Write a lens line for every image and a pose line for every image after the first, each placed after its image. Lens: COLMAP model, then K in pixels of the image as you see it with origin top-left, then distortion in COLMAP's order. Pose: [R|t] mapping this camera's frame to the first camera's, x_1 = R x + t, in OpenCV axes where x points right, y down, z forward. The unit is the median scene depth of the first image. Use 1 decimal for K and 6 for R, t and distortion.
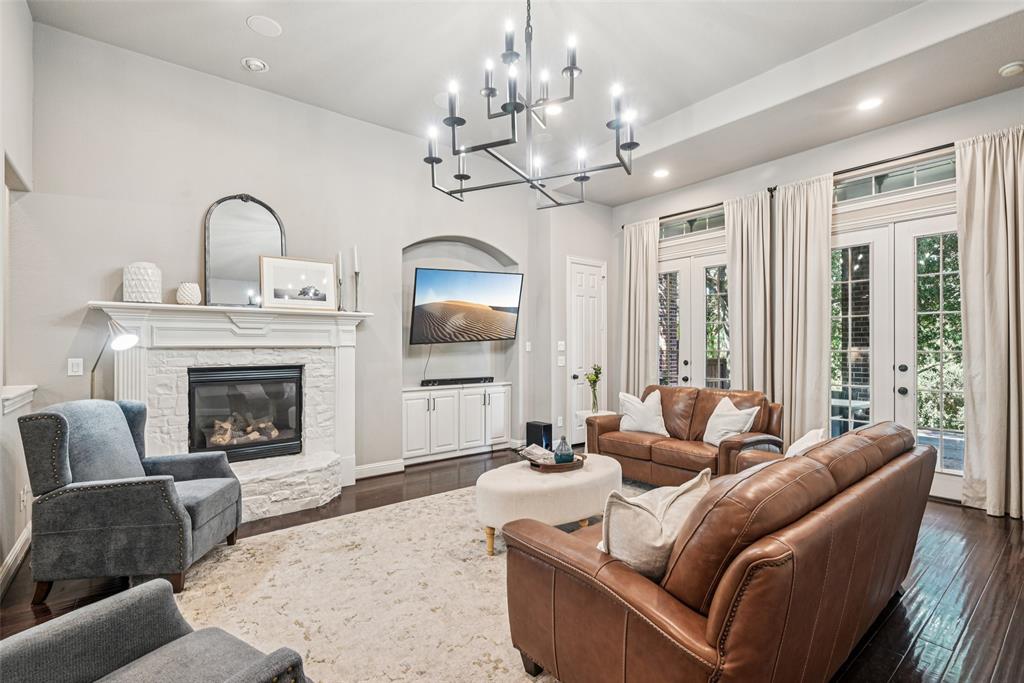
lens RADIAL K [[470.5, 0, 509.7], [0, 470.5, 346.5], [0, 0, 1]] dist [0.000582, -0.000194]
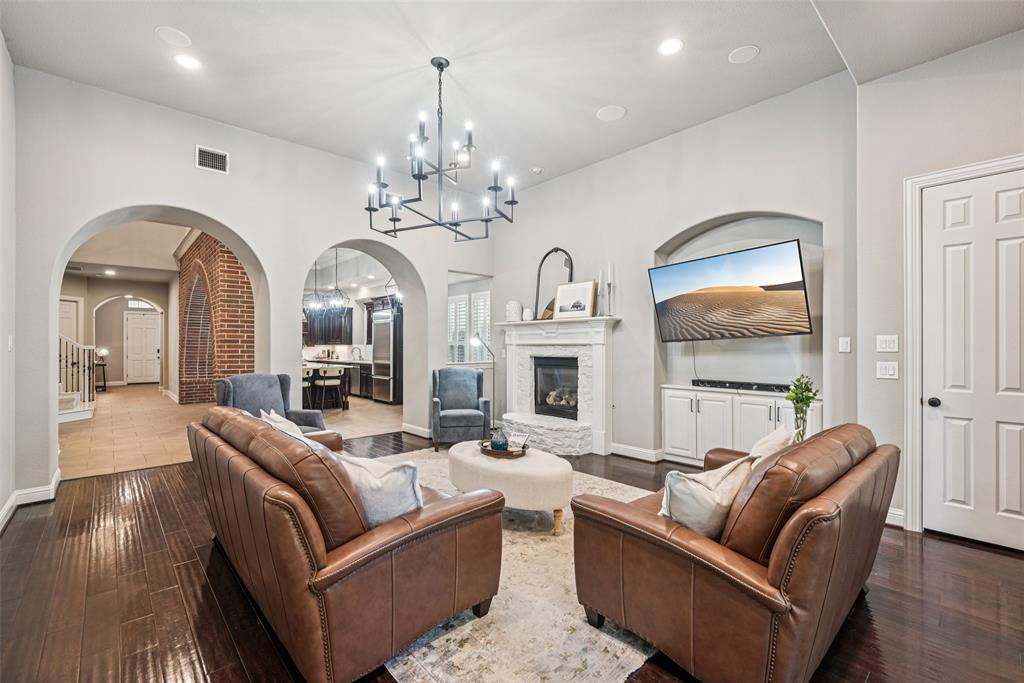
lens RADIAL K [[439.6, 0, 510.2], [0, 439.6, 342.1], [0, 0, 1]] dist [0.000135, -0.000059]
pose [[0.064866, -0.001754, -0.997892, 0.785261], [0.002524, 0.999996, -0.001593, -0.004312], [0.997891, -0.002415, 0.064870, 0.657347]]
